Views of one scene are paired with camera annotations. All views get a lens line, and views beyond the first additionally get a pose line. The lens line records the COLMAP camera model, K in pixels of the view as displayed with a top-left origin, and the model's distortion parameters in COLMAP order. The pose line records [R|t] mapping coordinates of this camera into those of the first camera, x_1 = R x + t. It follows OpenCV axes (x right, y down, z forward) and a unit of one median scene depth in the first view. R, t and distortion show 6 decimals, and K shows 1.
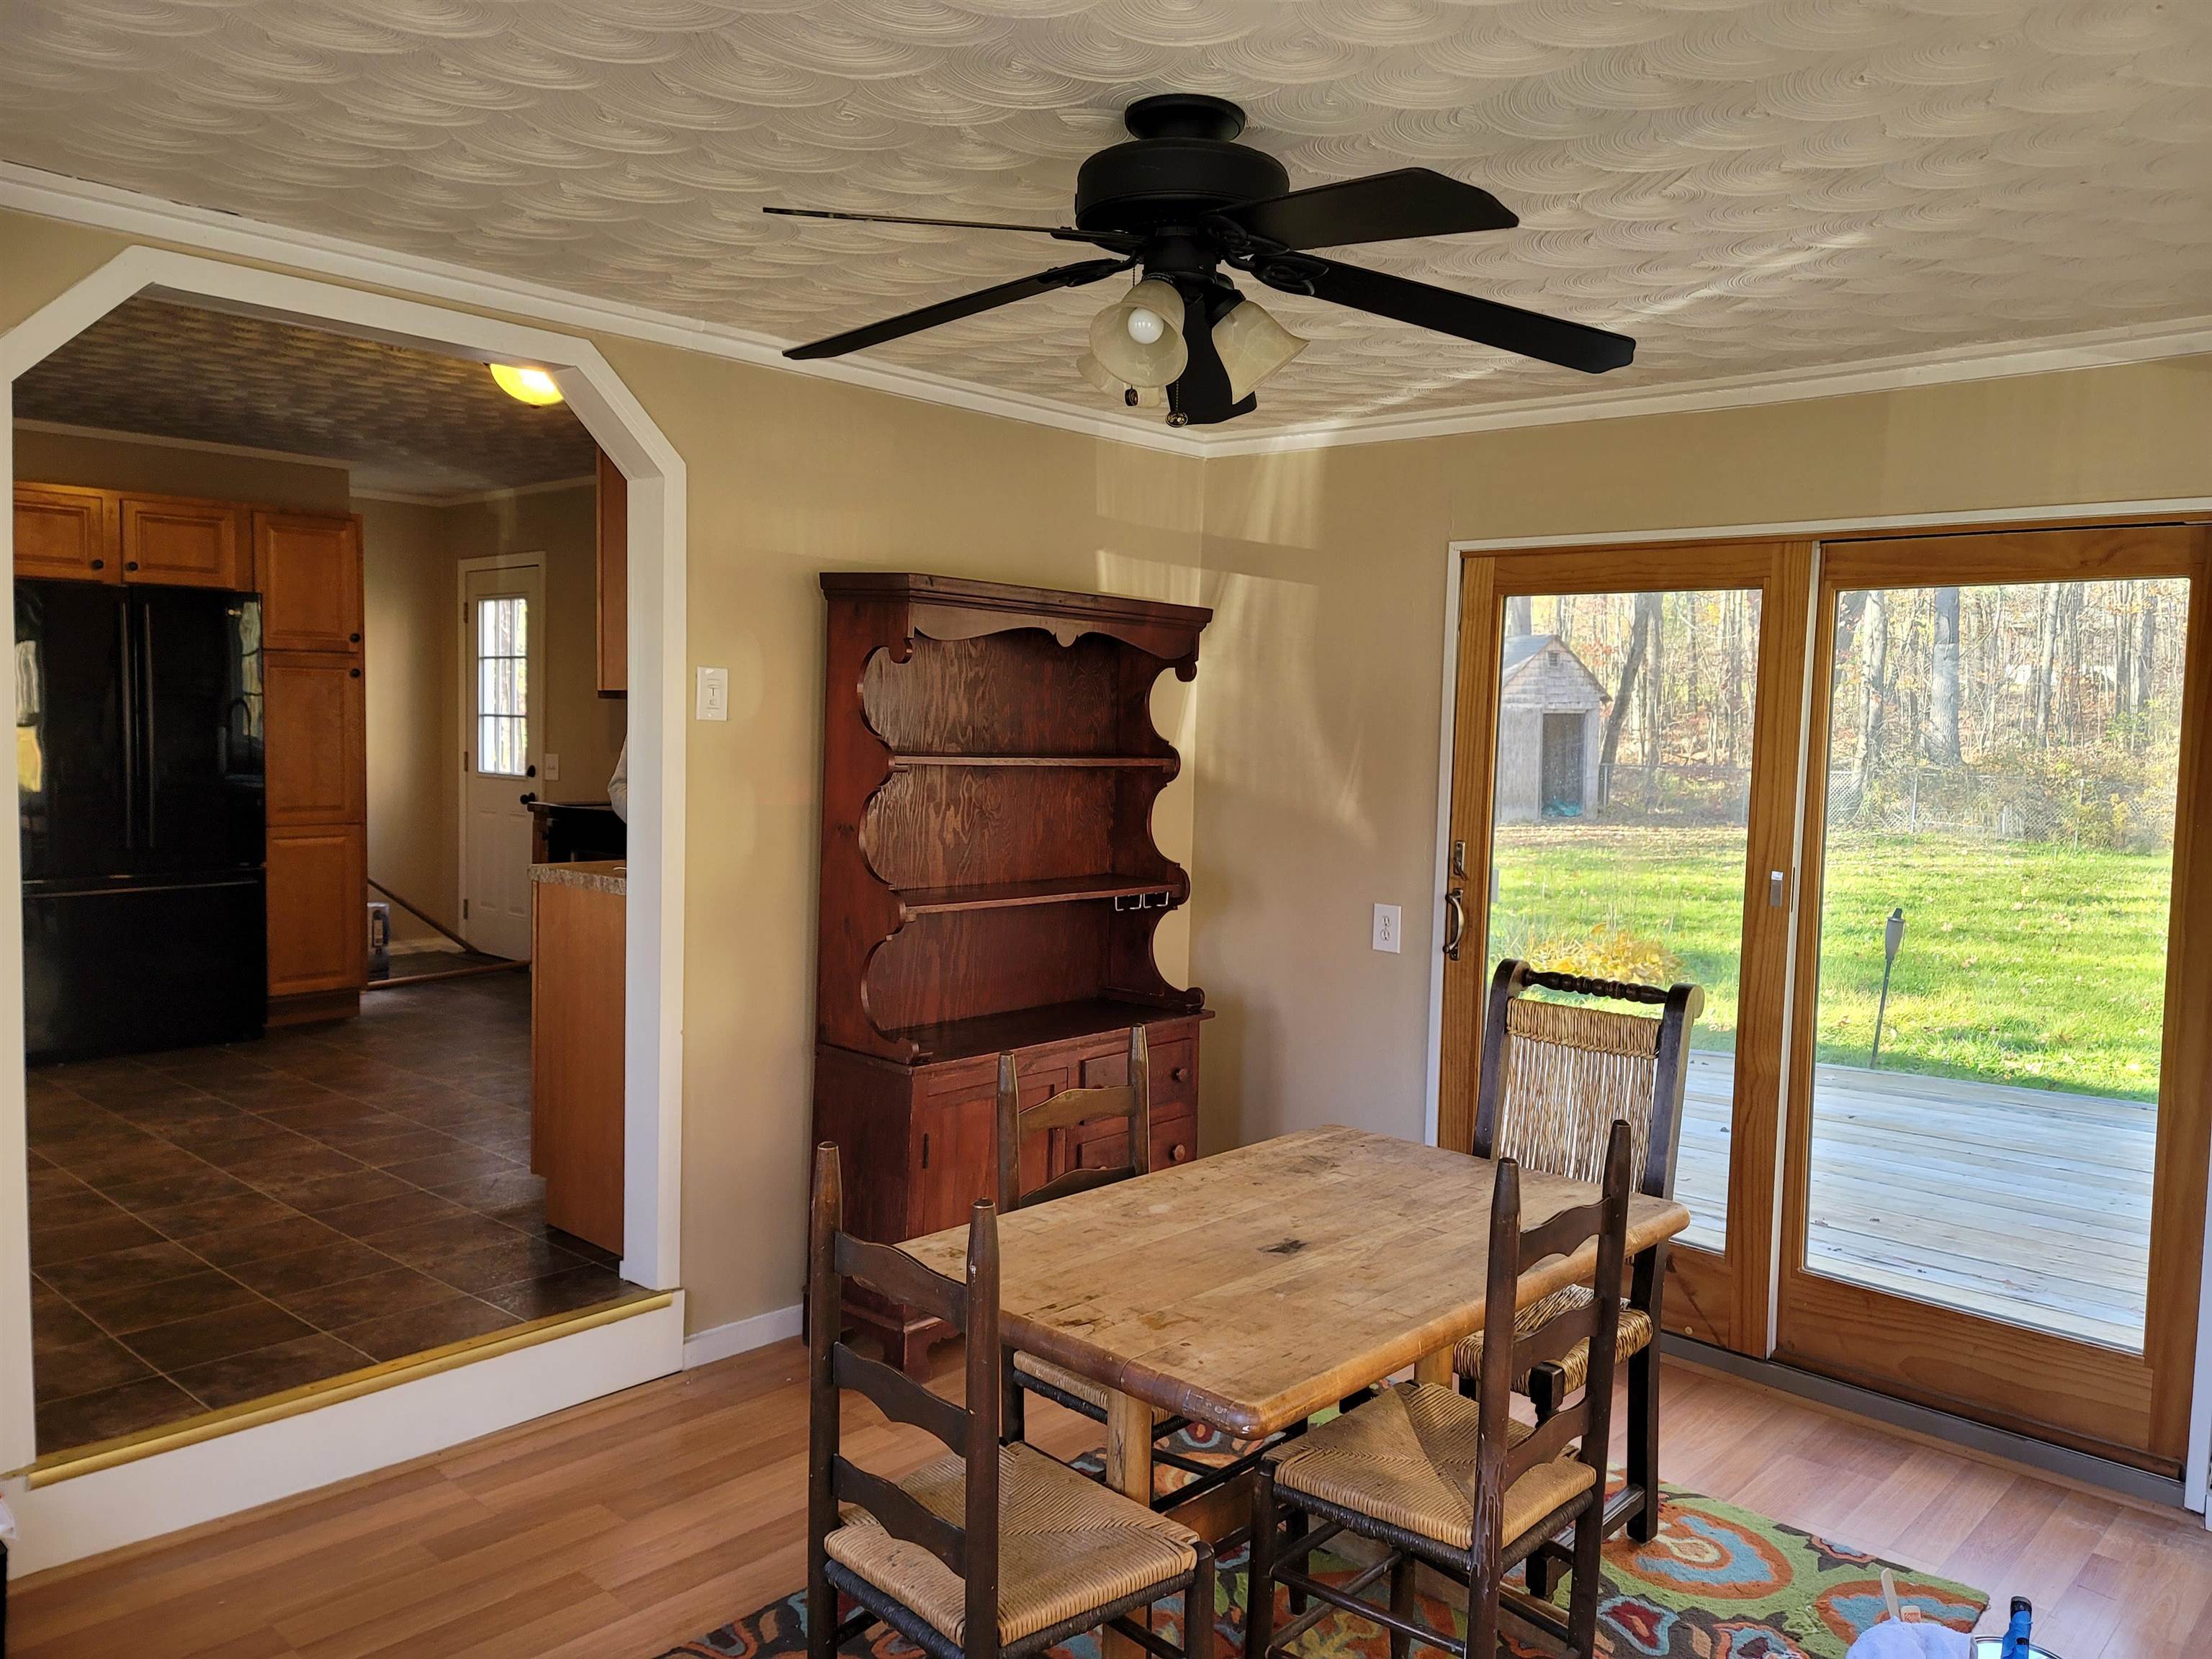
lens RADIAL K [[1635.8, 0, 1140.0], [0, 1635.8, 798.7], [0, 0, 1]] dist [0.069848, -0.053987]
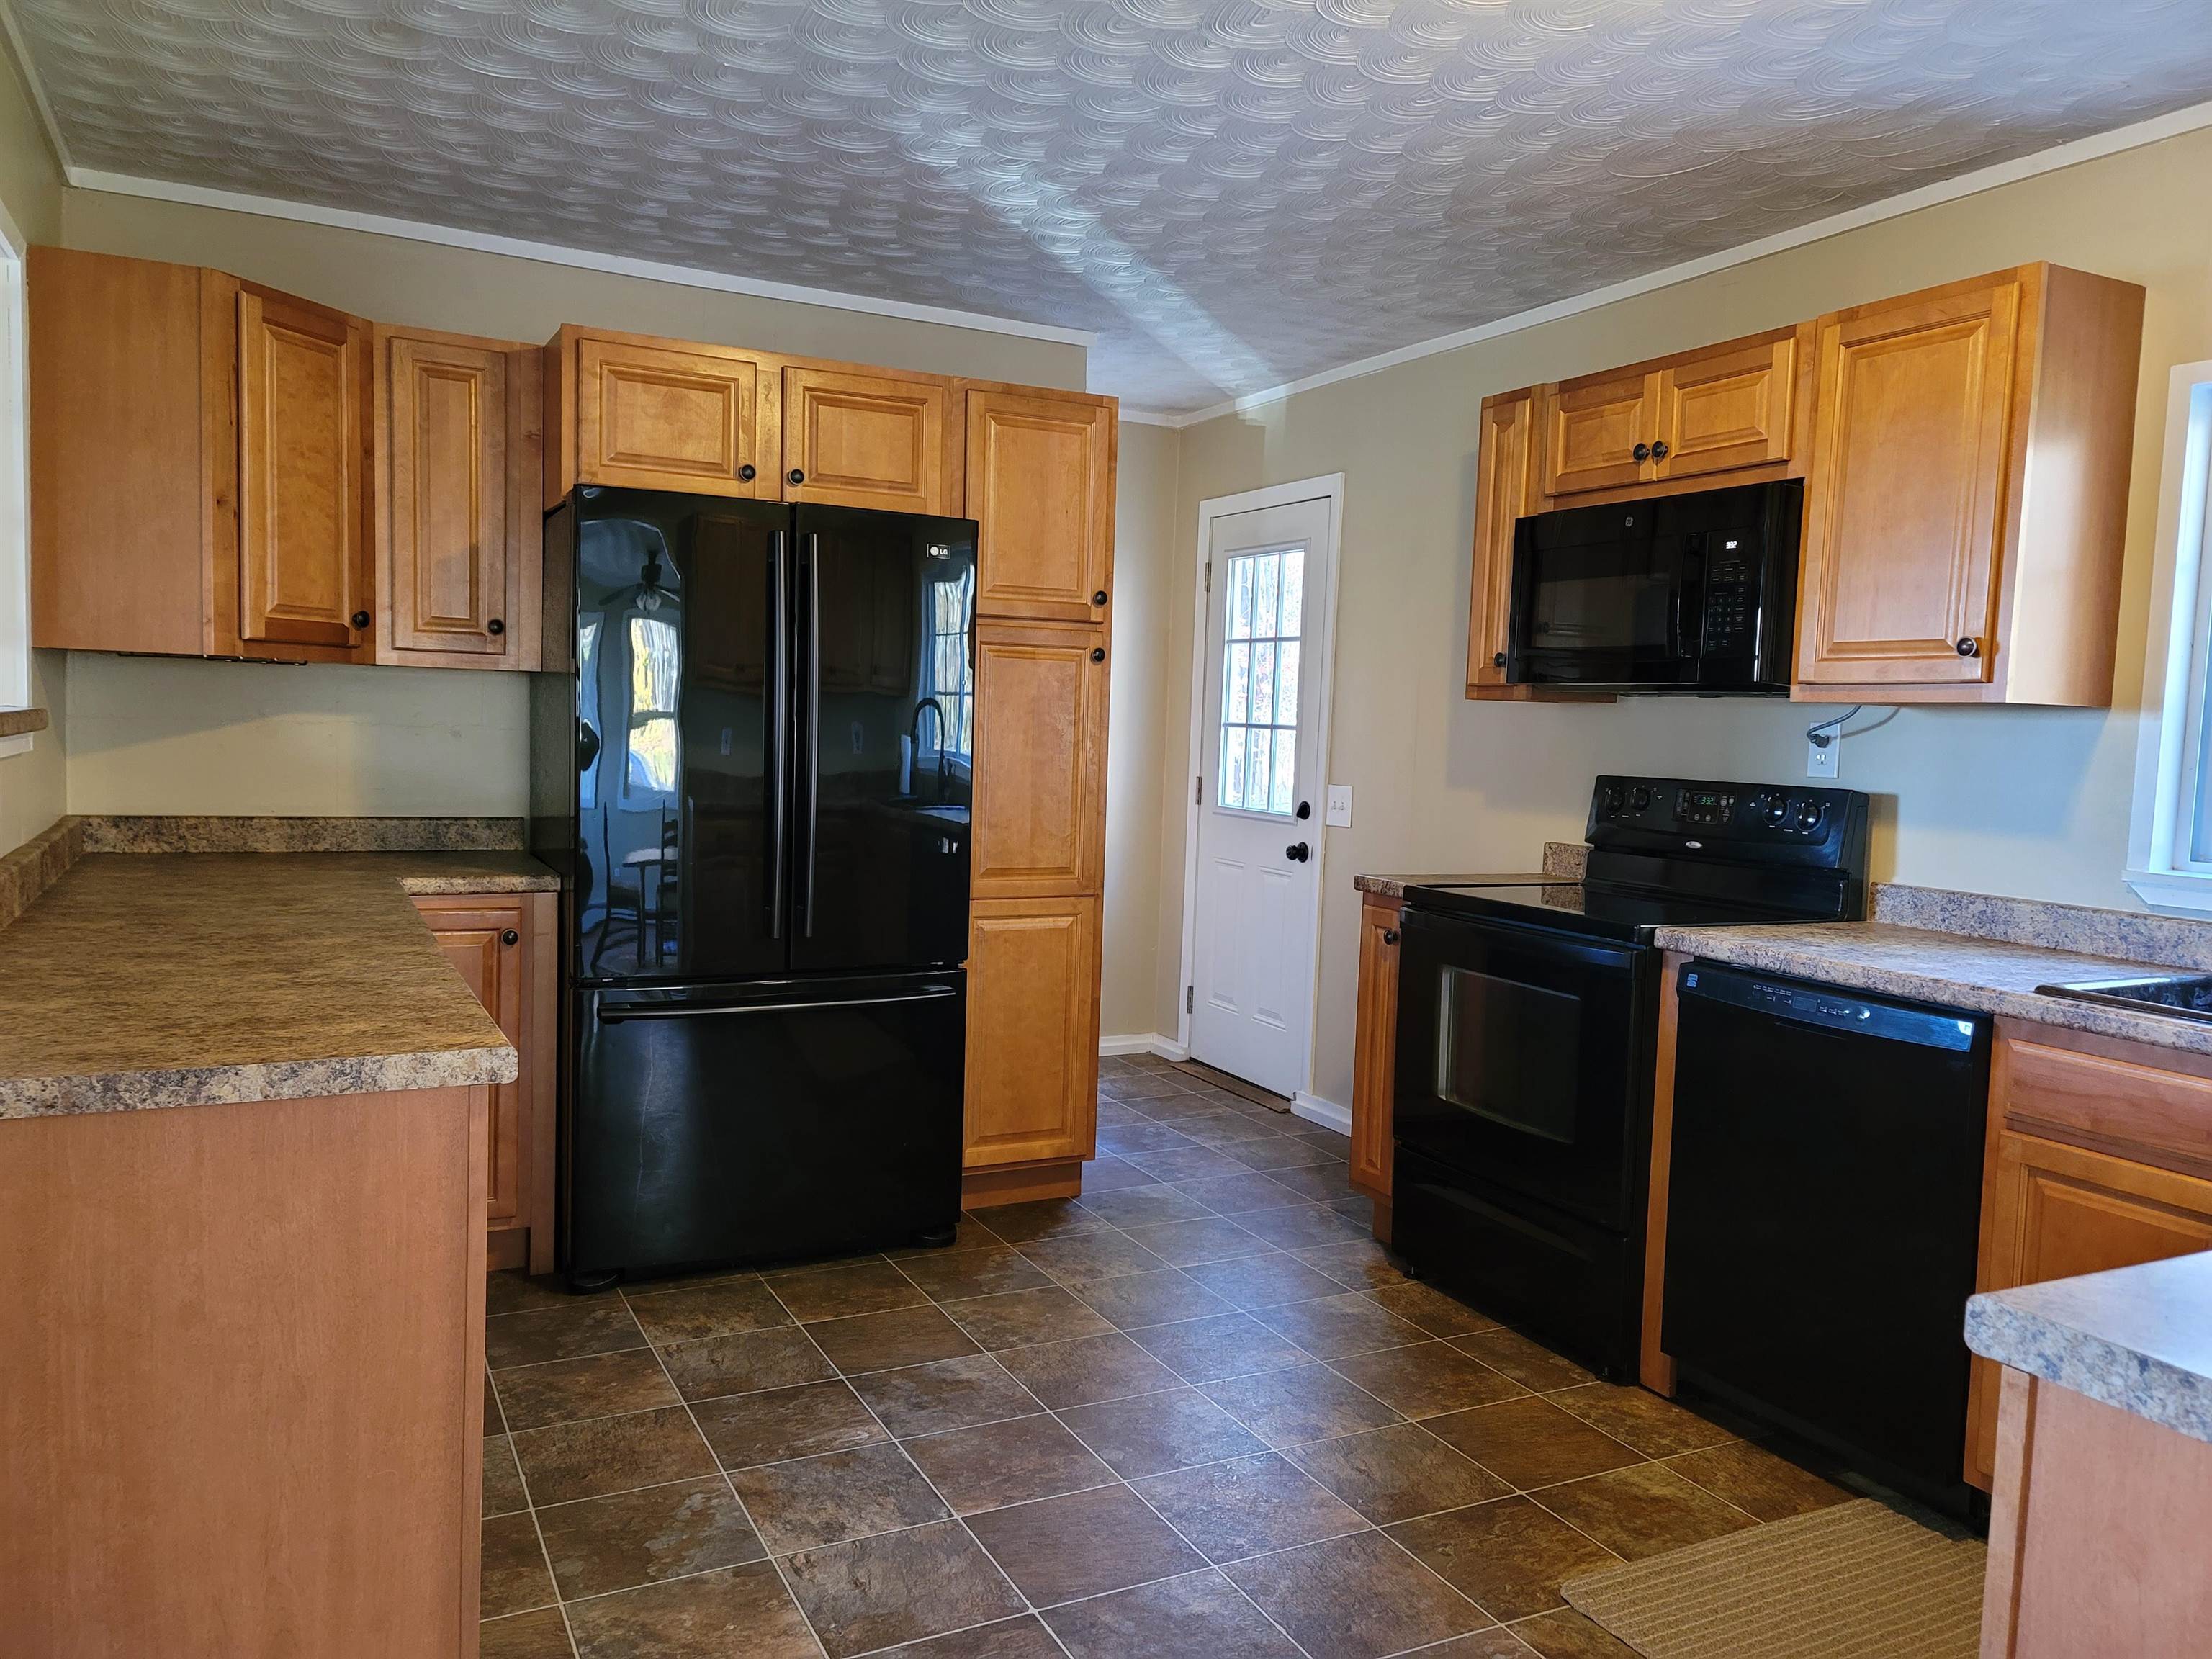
lens RADIAL K [[1635.8, 0, 1104.7], [0, 1635.8, 839.2], [0, 0, 1]] dist [0.069848, -0.053987]
pose [[0.933177, 0.042718, -0.356869, -0.249502], [-0.035668, 0.999017, 0.026315, -0.023312], [0.357643, -0.011828, 0.933784, 0.427253]]
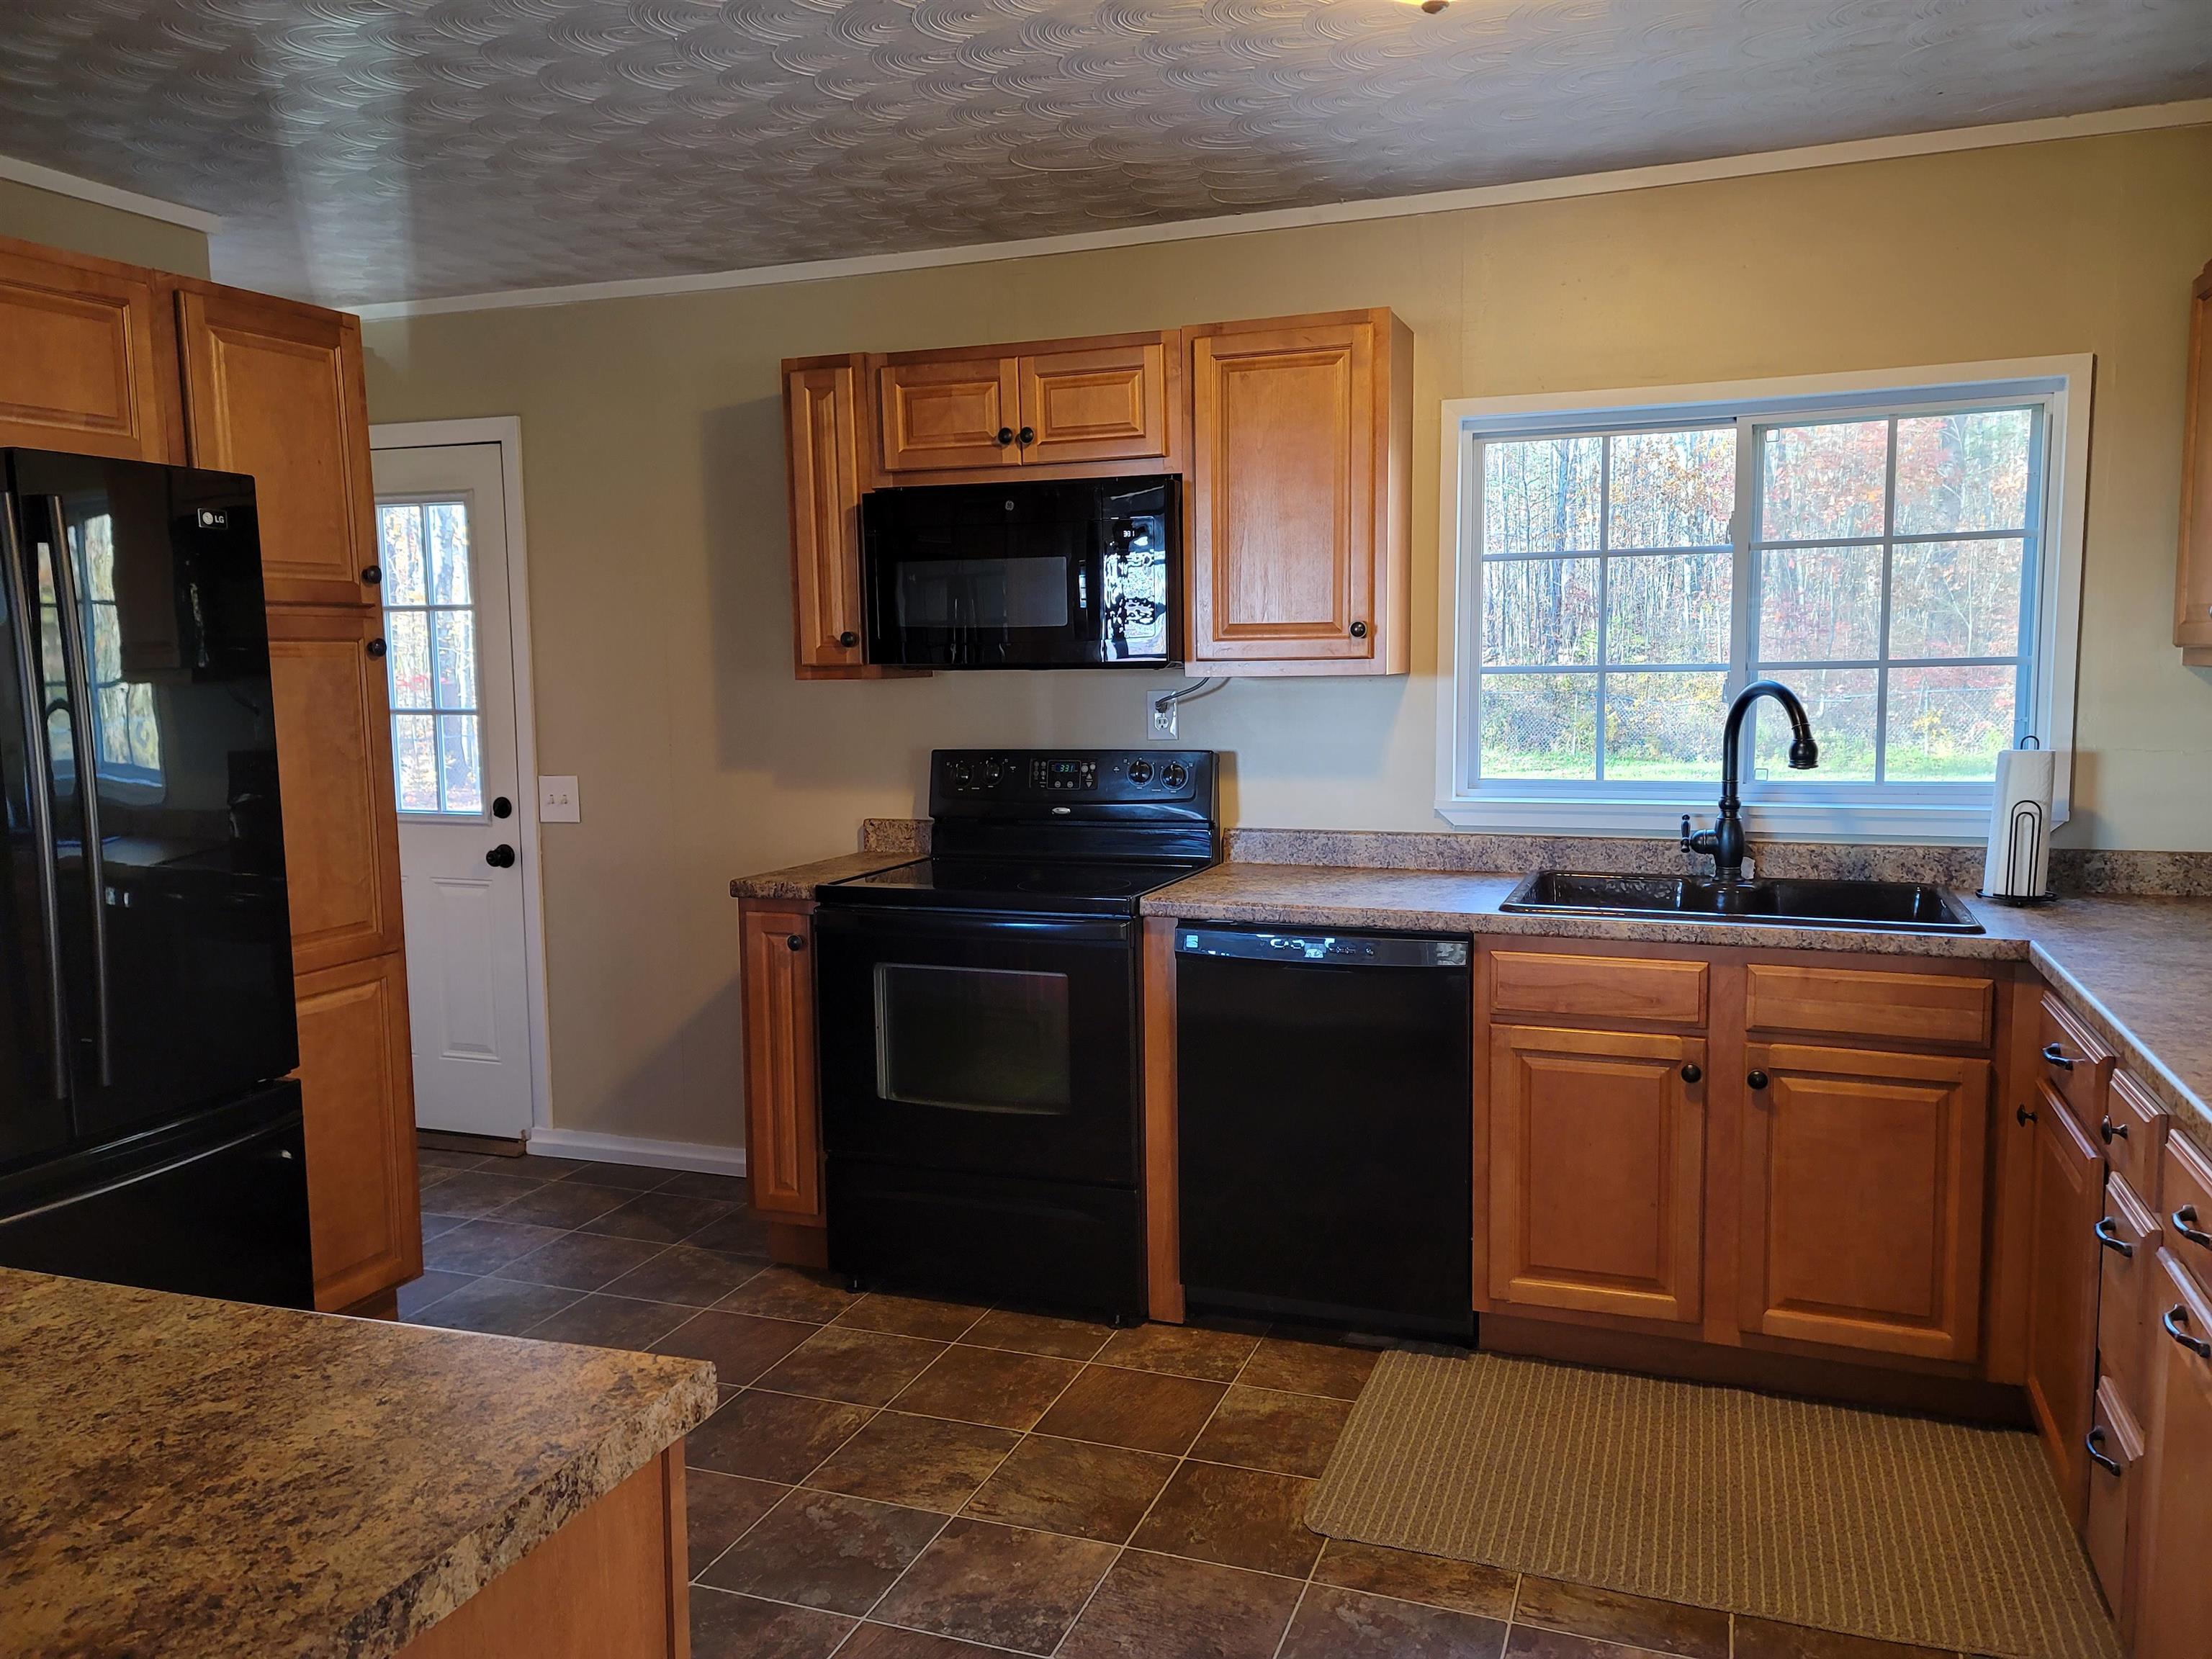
lens RADIAL K [[1635.8, 0, 1157.3], [0, 1635.8, 827.4], [0, 0, 1]] dist [0.069848, -0.053987]
pose [[0.926880, -0.068421, 0.369069, -0.444426], [0.046348, 0.996584, 0.068357, -0.045993], [-0.372485, -0.046253, 0.926885, 0.460223]]
